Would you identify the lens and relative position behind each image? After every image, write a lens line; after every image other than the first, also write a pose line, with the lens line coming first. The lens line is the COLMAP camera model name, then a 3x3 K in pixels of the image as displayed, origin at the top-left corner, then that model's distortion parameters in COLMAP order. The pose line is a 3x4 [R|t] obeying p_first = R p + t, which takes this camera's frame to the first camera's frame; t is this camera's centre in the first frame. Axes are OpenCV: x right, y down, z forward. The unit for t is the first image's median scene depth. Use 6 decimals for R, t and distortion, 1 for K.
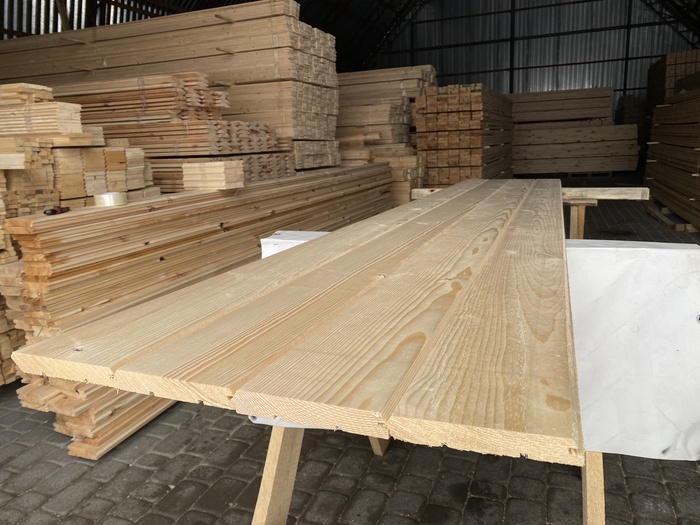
lens RADIAL K [[531.8, 0, 343.0], [0, 531.8, 268.3], [0, 0, 1]] dist [0.026927, -0.031833]
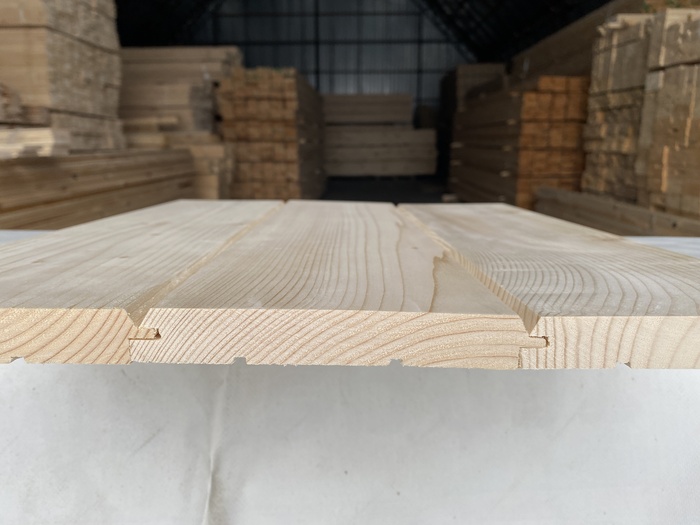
lens RADIAL K [[535.6, 0, 340.4], [0, 535.6, 255.7], [0, 0, 1]] dist [-0.004607, -0.000384]
pose [[0.940873, -0.028020, 0.337600, 0.019085], [0.038157, 0.998997, -0.023425, -0.007906], [-0.336605, 0.034921, 0.940998, 0.133826]]
